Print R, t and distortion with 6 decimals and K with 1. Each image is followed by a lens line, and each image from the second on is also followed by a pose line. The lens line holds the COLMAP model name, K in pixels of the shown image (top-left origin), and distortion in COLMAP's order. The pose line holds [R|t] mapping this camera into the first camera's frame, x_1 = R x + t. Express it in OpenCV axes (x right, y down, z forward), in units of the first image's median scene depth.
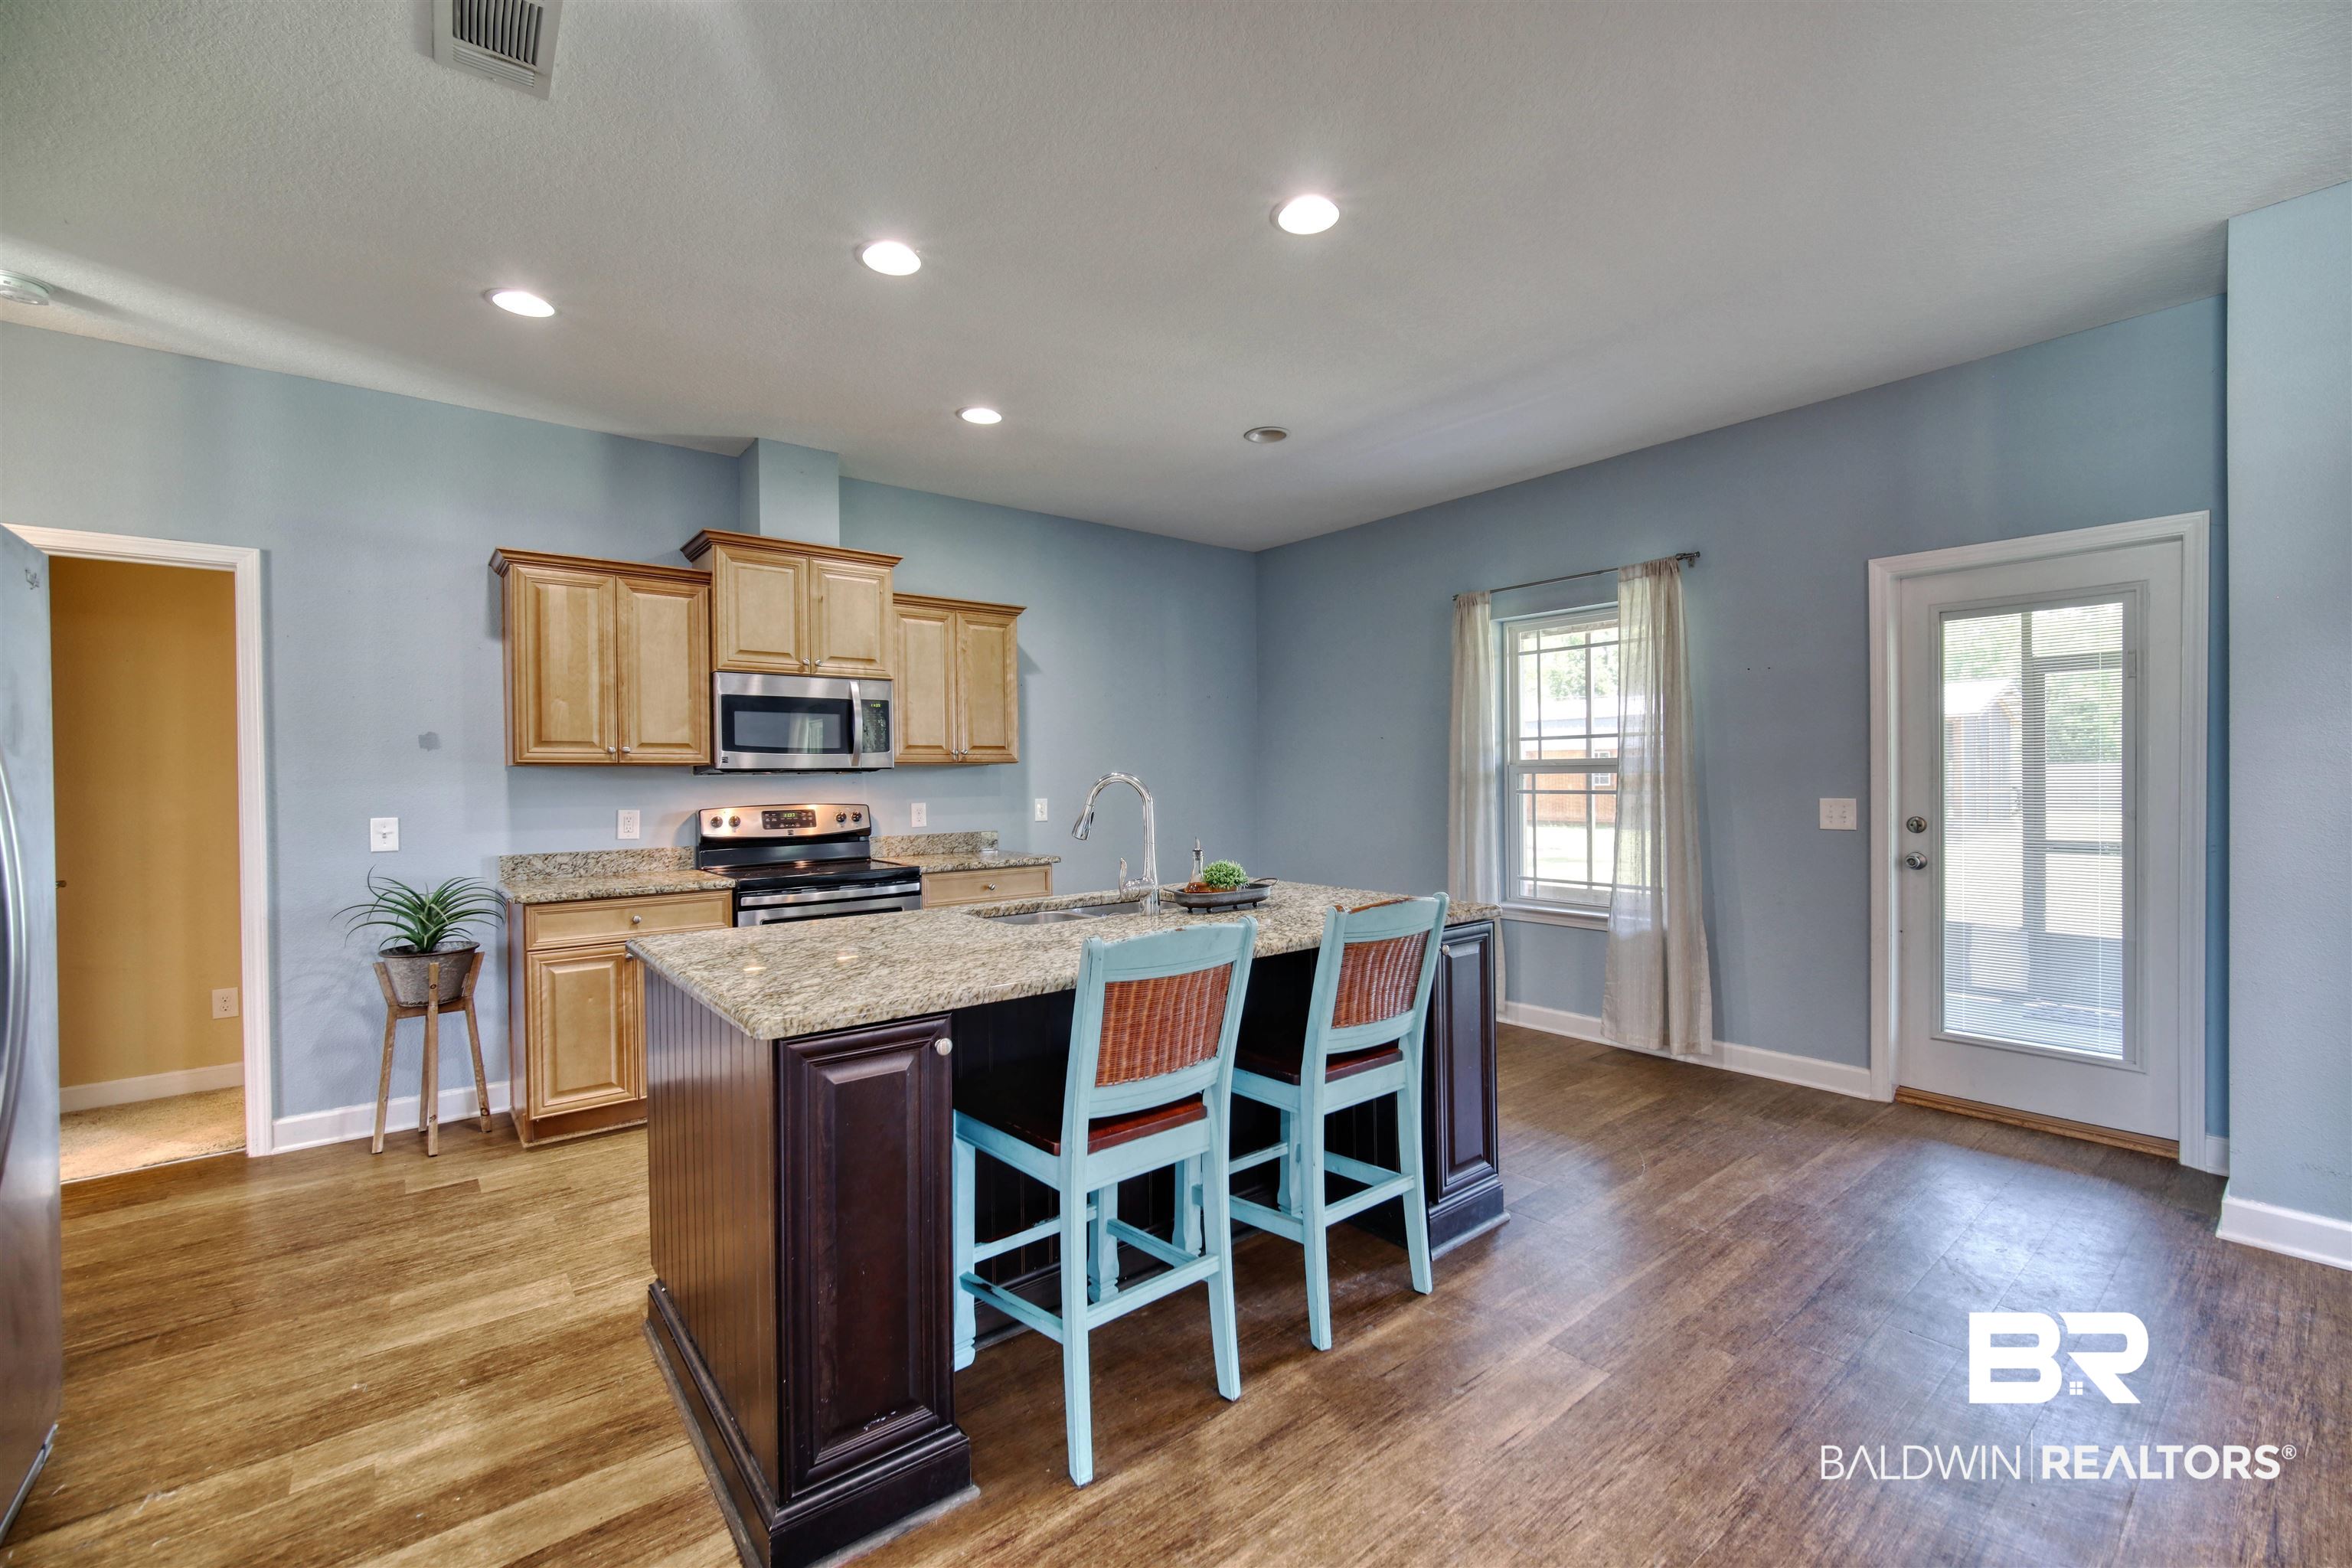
lens RADIAL K [[959.1, 0, 1187.2], [0, 959.1, 783.4], [0, 0, 1]] dist [-0.005004, 0.000358]
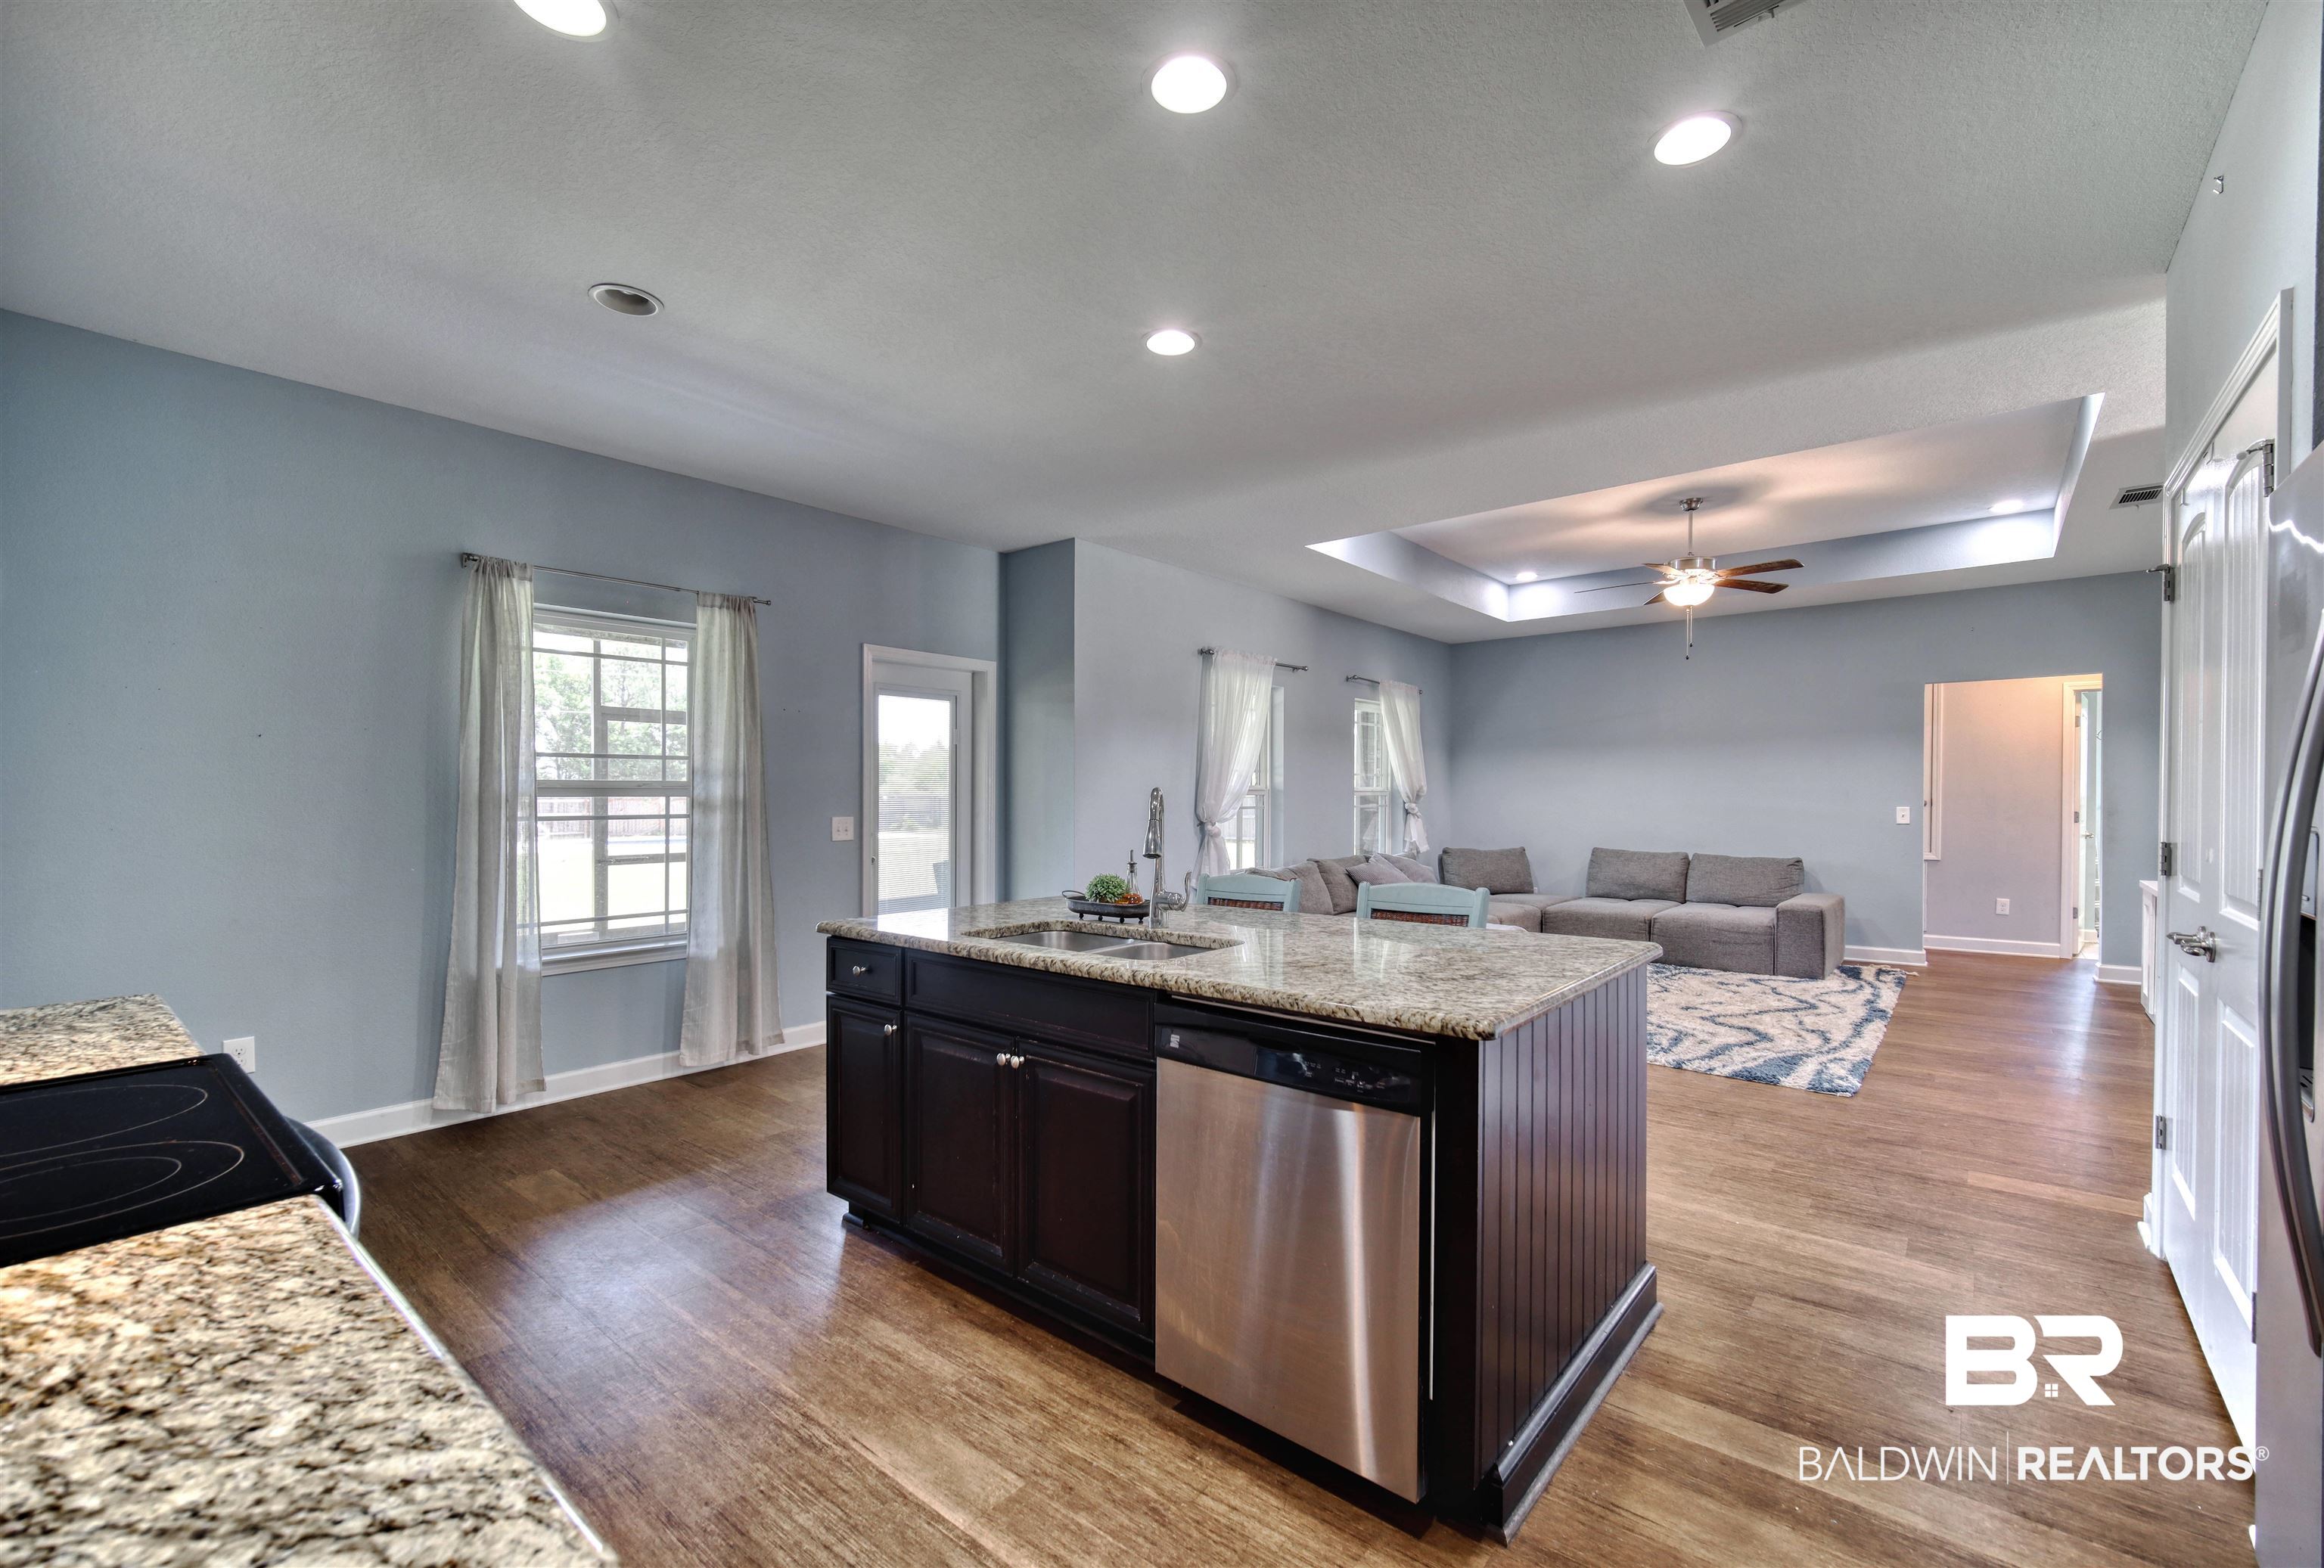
lens RADIAL K [[986.4, 0, 1158.3], [0, 986.4, 803.1], [0, 0, 1]] dist [-0.003258, -0.000232]
pose [[-0.183568, 0.003466, 0.983001, -0.669335], [0.014018, 0.999901, -0.000907, 0.003763], [-0.982907, 0.013613, -0.183598, 0.742925]]
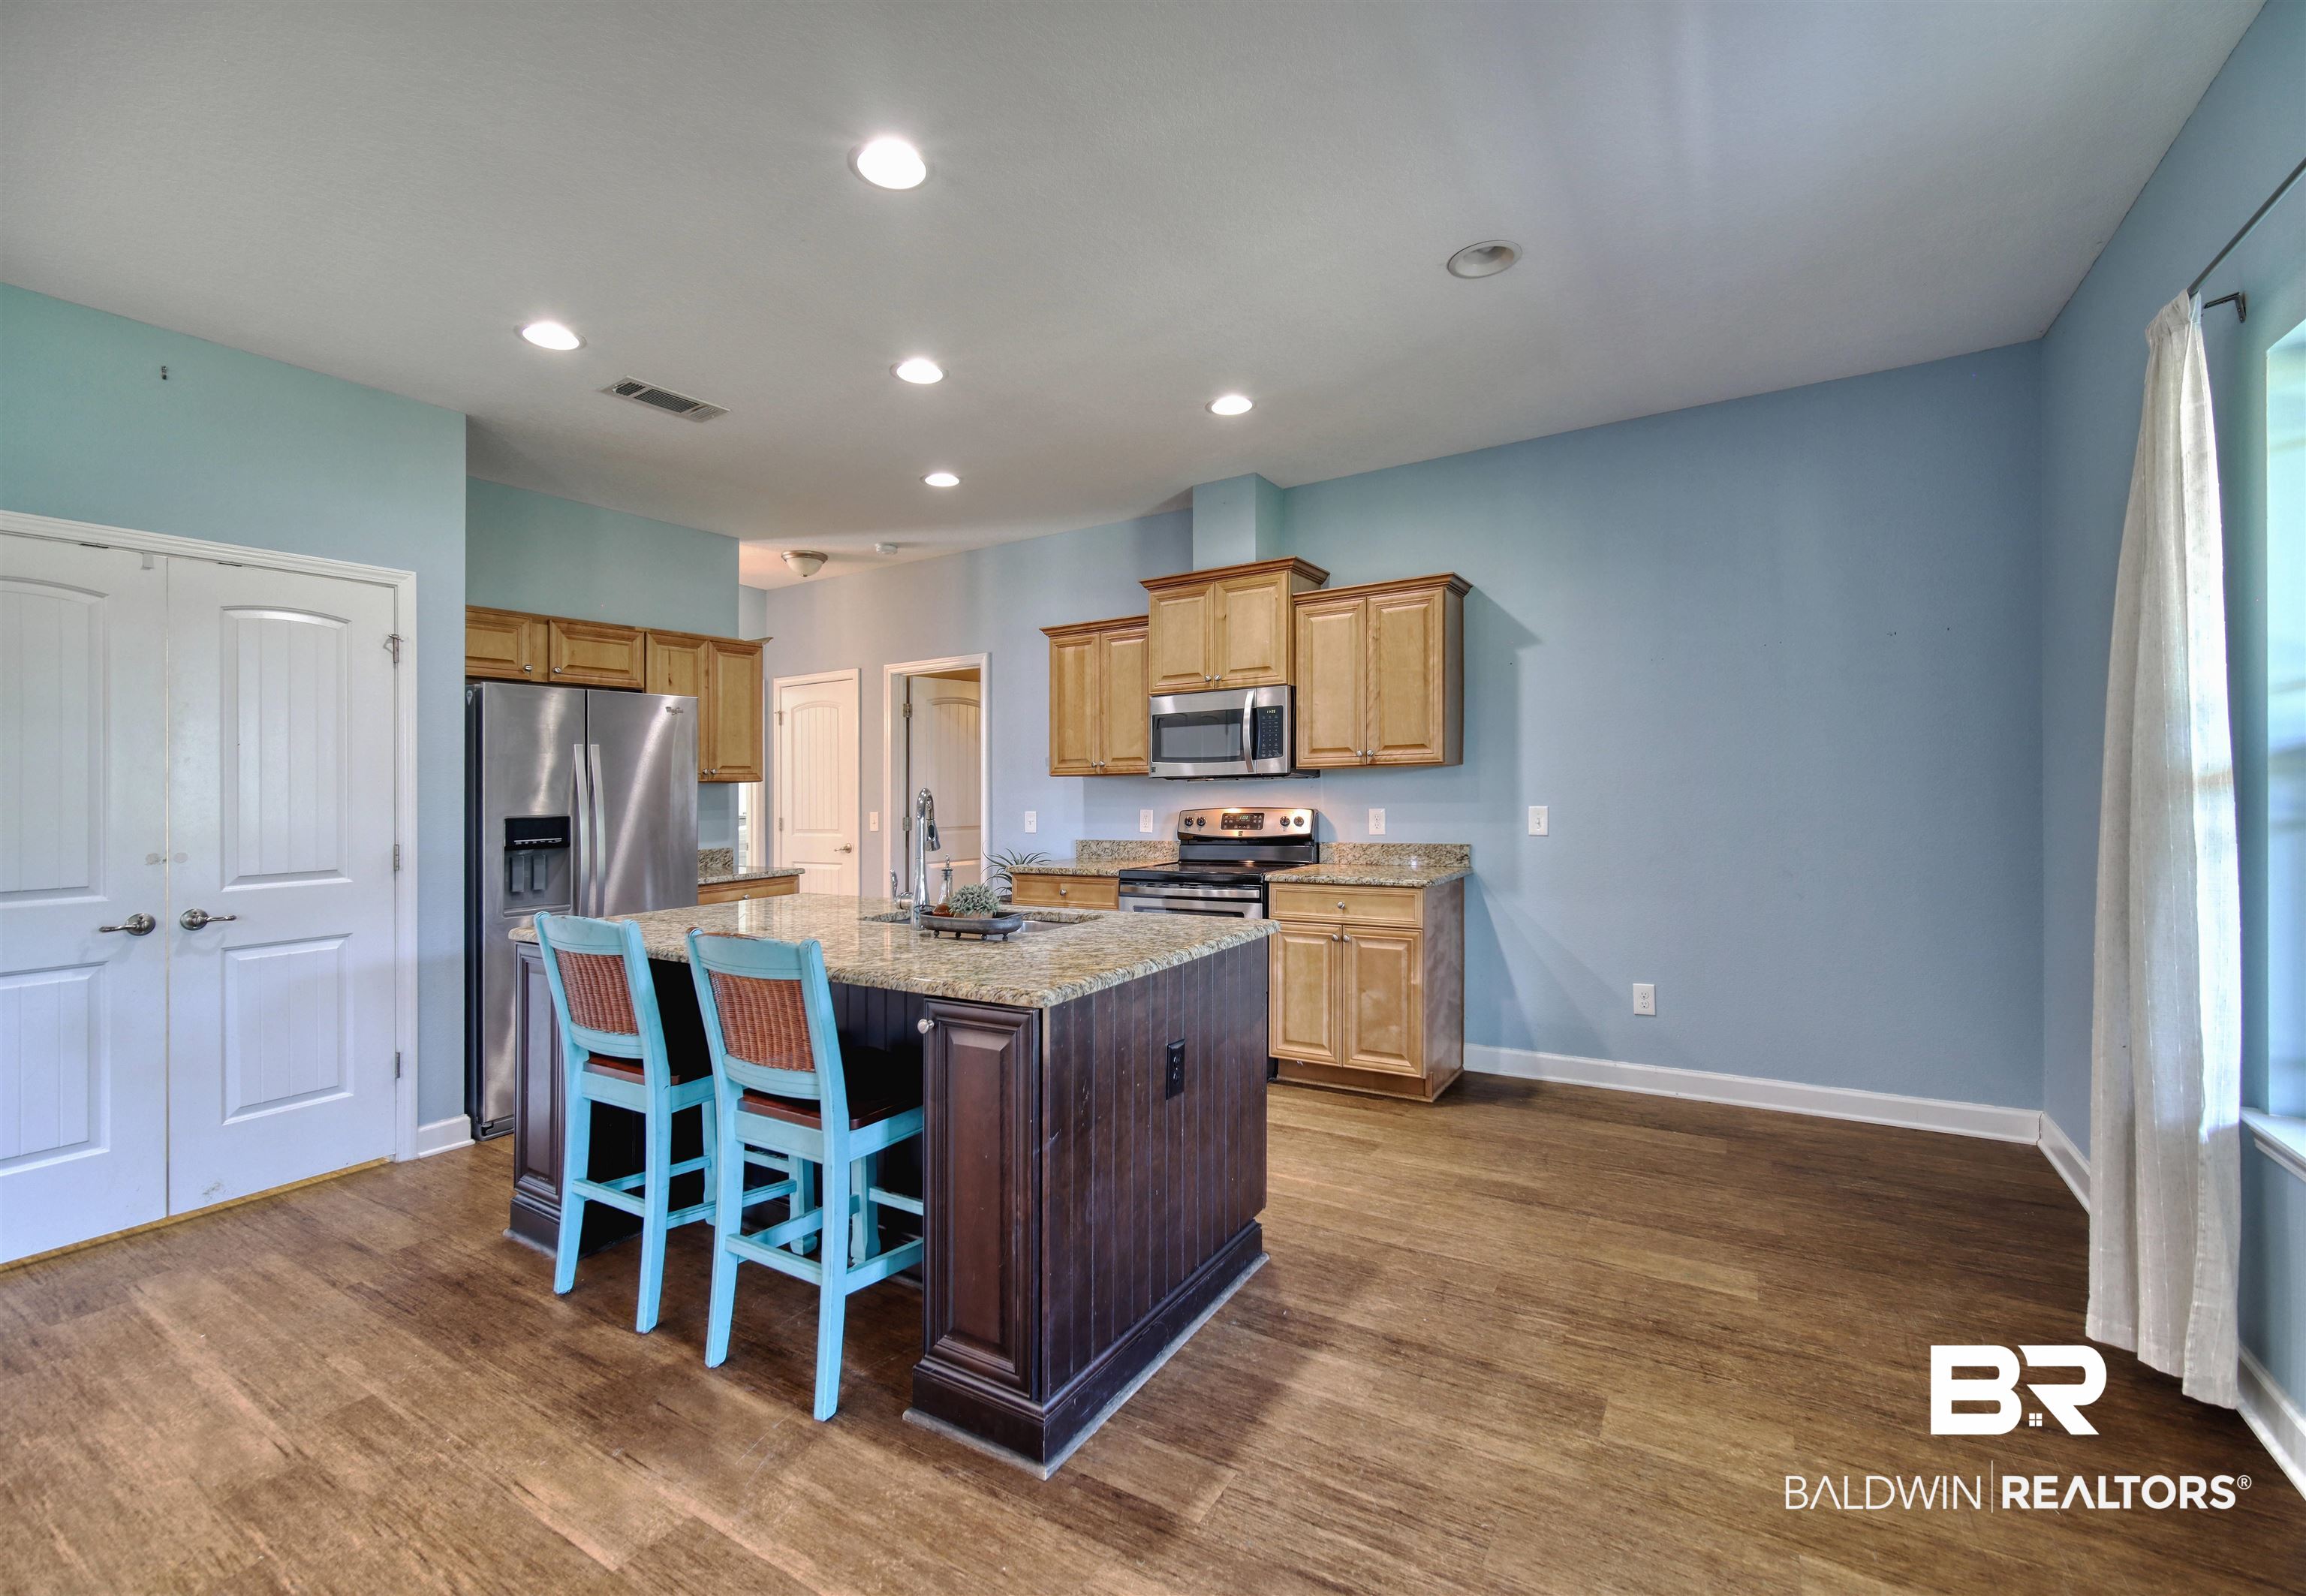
lens RADIAL K [[1006.2, 0, 1113.5], [0, 1006.2, 763.9], [0, 0, 1]] dist [0.021456, -0.000249]
pose [[0.299365, -0.017109, -0.953985, 0.664799], [0.012847, 0.999821, -0.013899, -0.014351], [0.954052, -0.008095, 0.299531, 0.550836]]
